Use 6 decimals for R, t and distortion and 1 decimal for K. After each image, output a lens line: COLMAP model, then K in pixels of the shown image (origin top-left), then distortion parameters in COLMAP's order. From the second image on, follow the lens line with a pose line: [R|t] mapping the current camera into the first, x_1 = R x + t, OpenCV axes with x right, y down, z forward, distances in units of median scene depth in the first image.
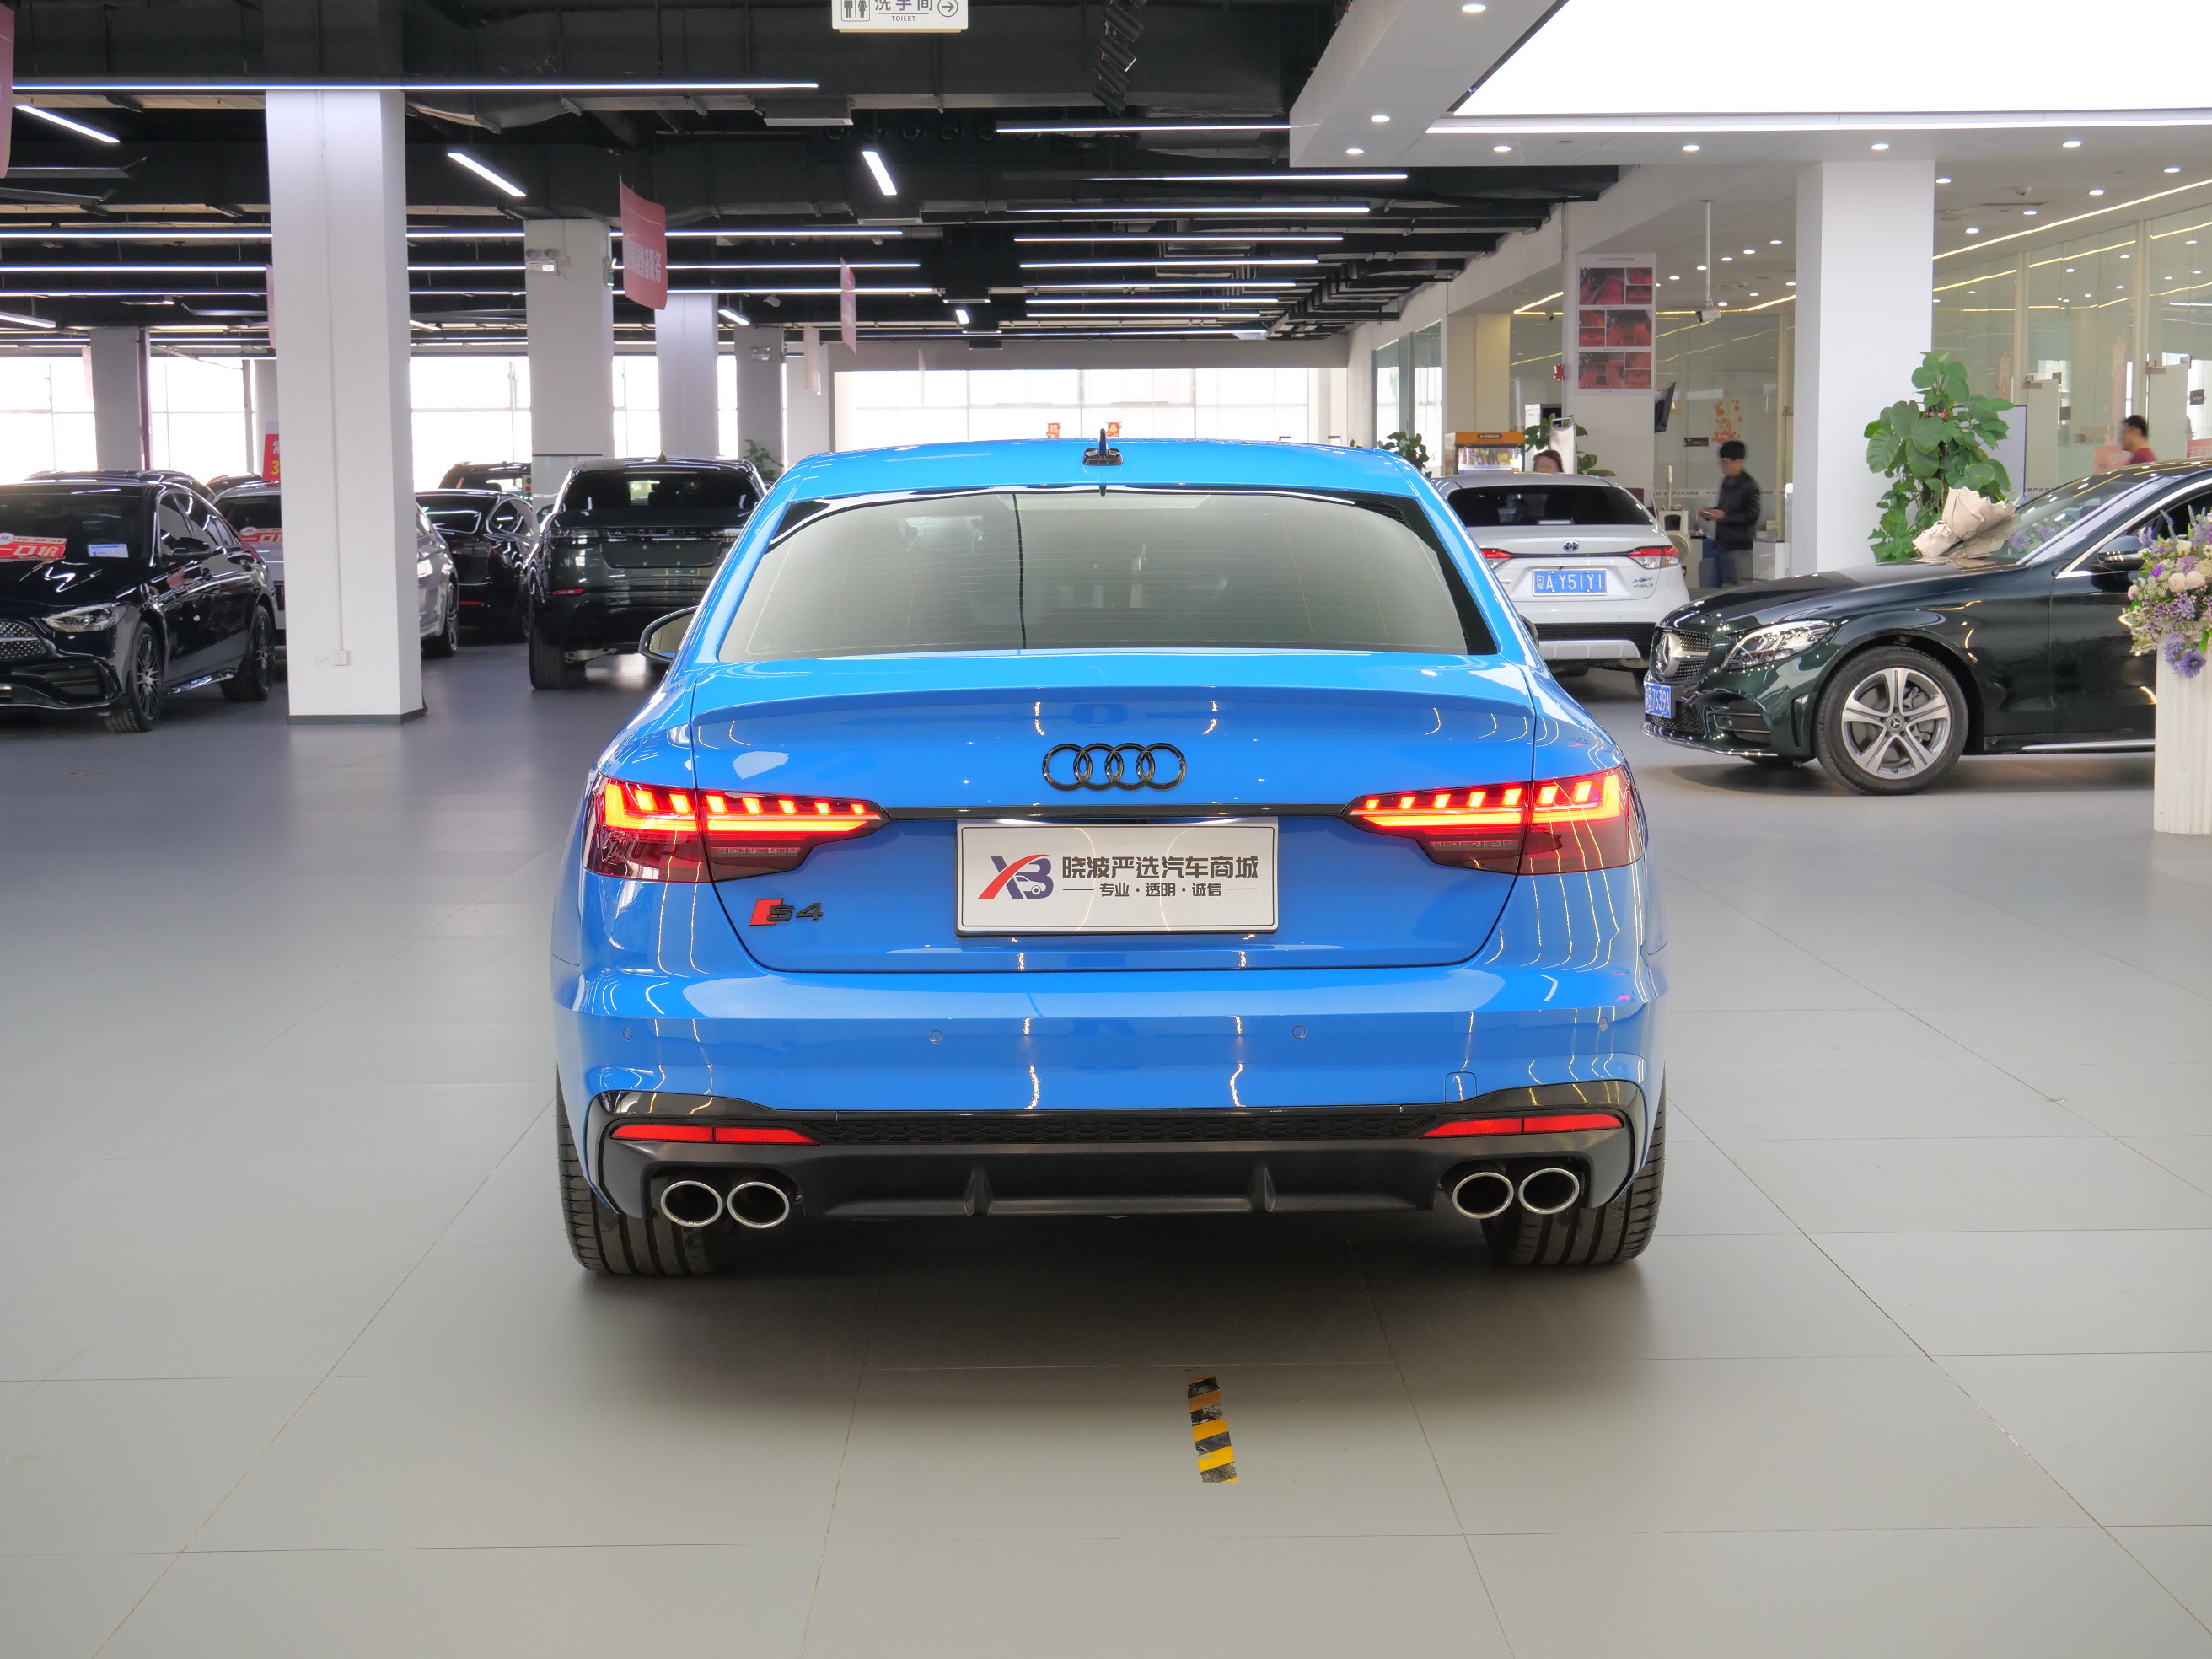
lens RADIAL K [[3175.3, 0, 1158.4], [0, 3175.3, 878.7], [0, 0, 1]] dist [0.039144, 0.000000]
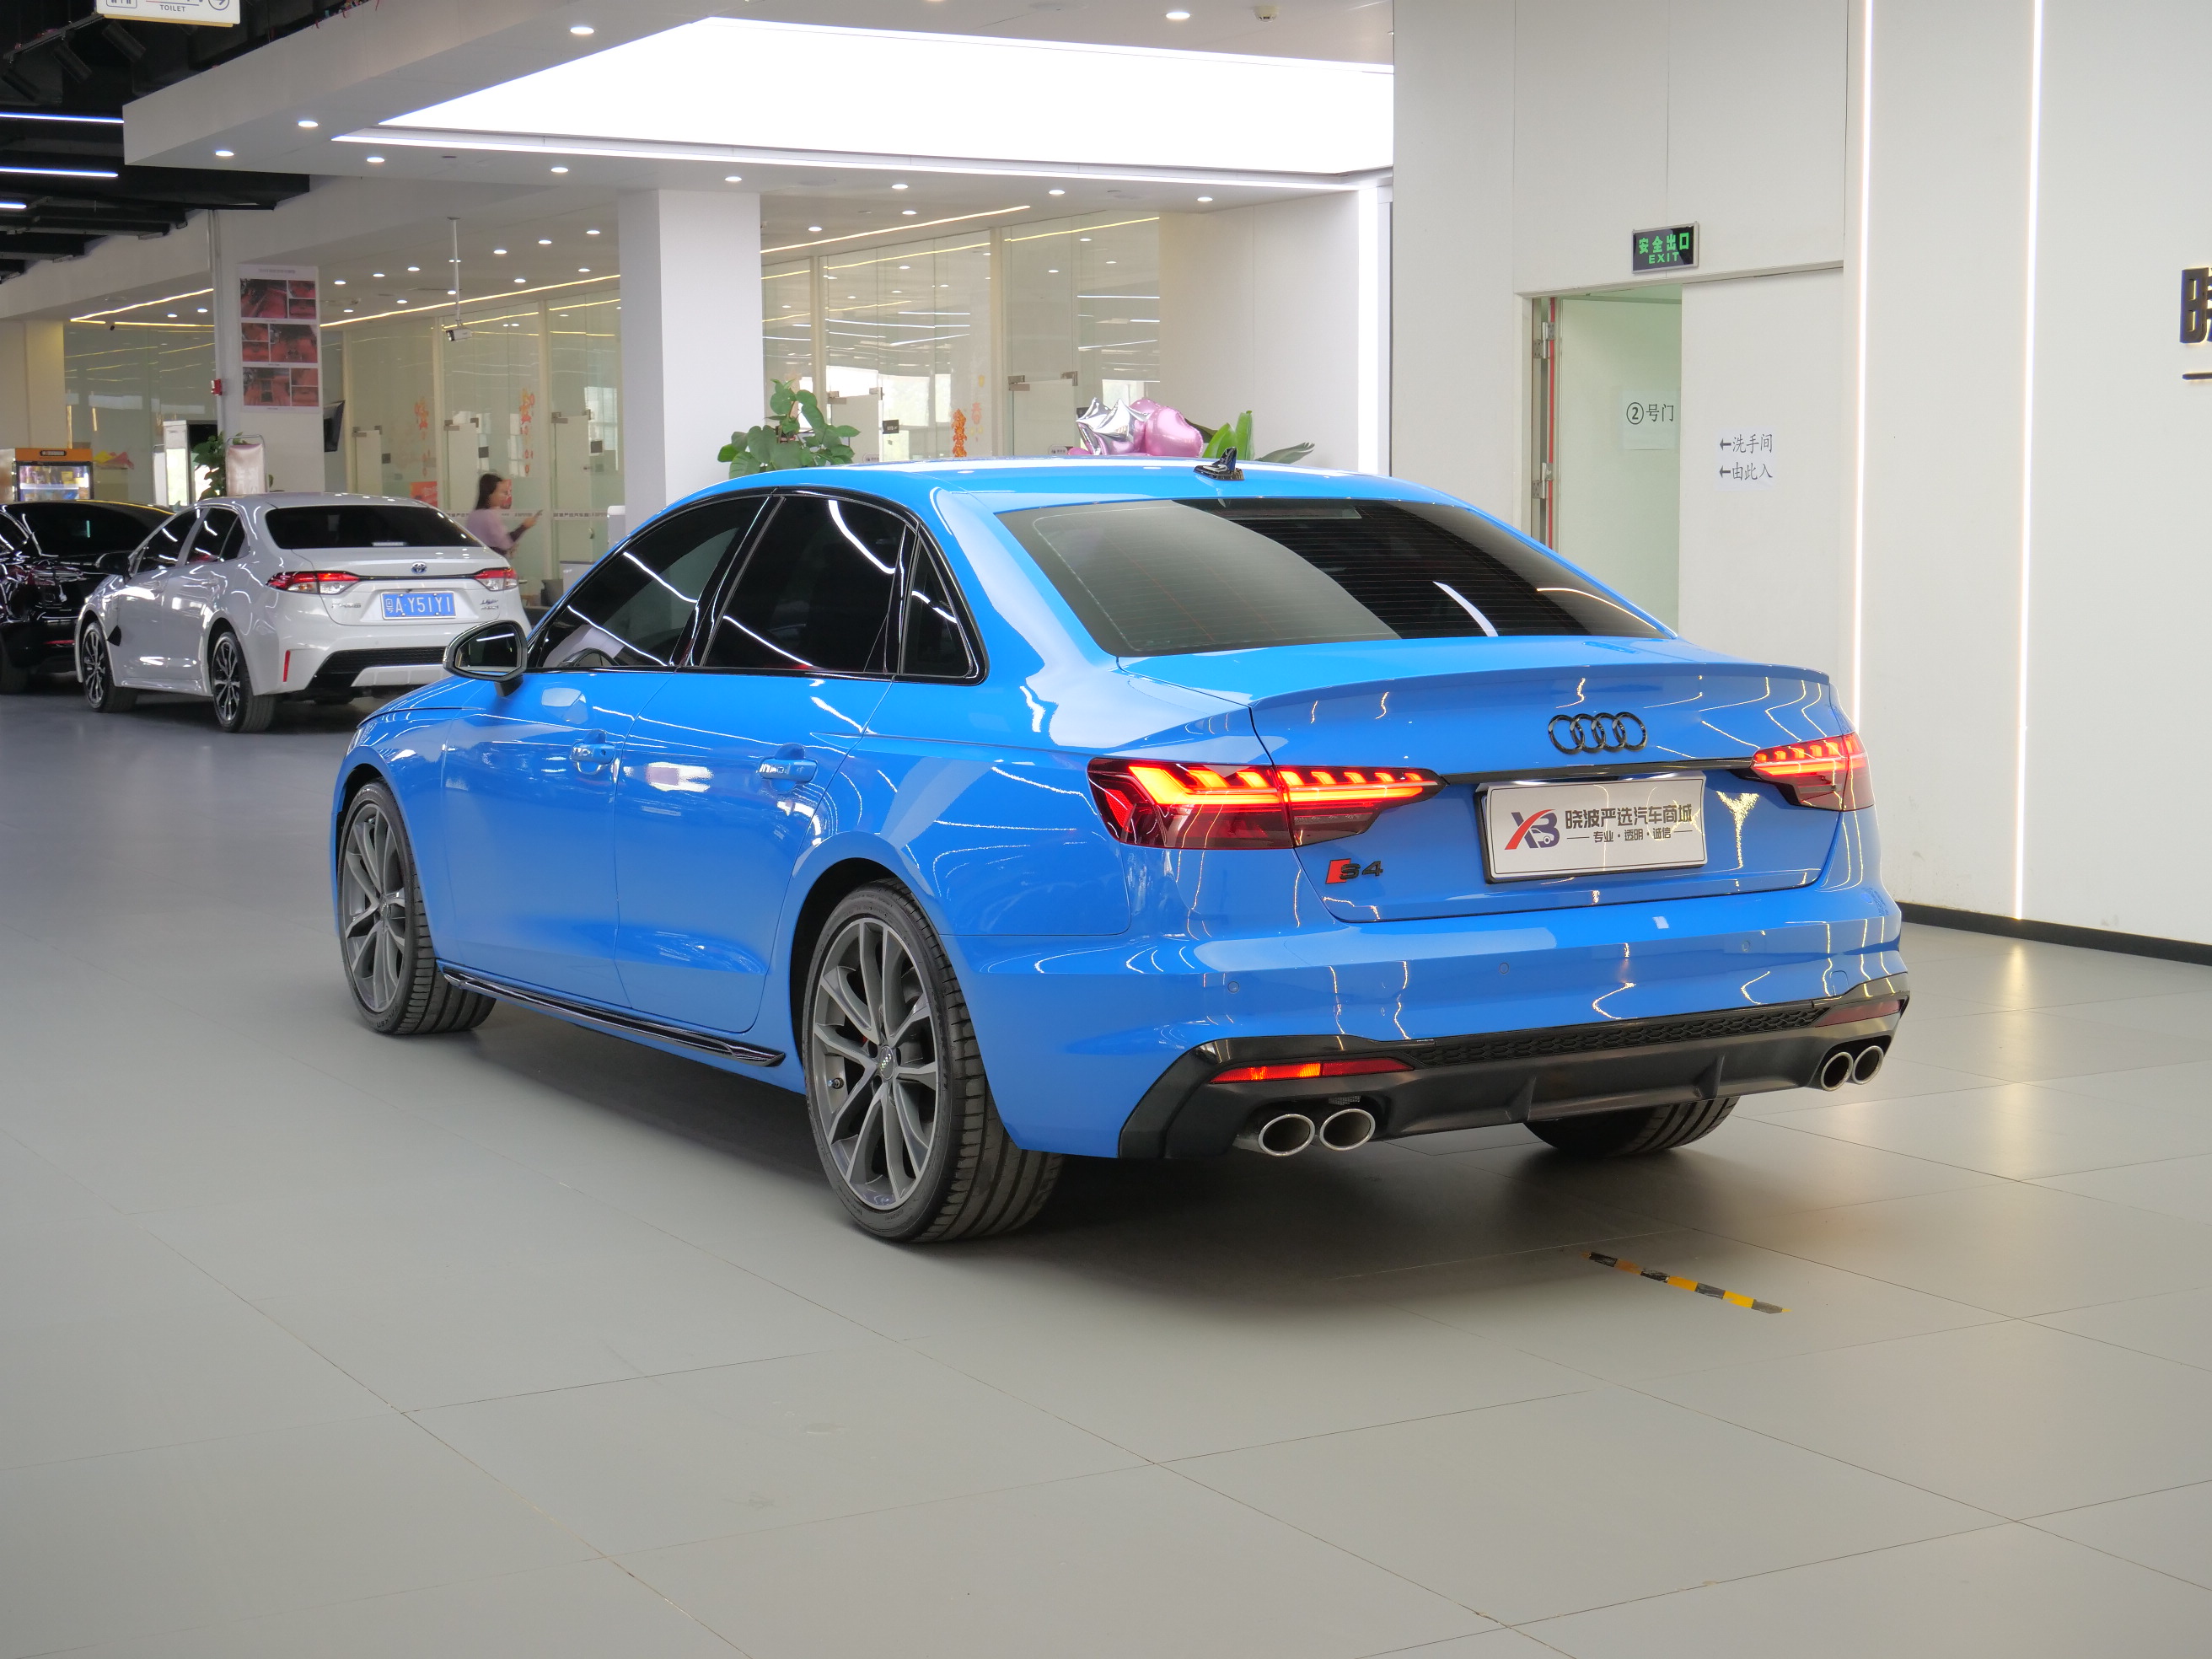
lens RADIAL K [[3343.4, 0, 1095.9], [0, 3343.4, 832.2], [0, 0, 1]] dist [0.085442, 0.000000]
pose [[0.881359, -0.044767, 0.470322, -0.319327], [0.057719, 0.998246, -0.013144, 0.003052], [-0.468909, 0.038731, 0.882397, -0.004124]]
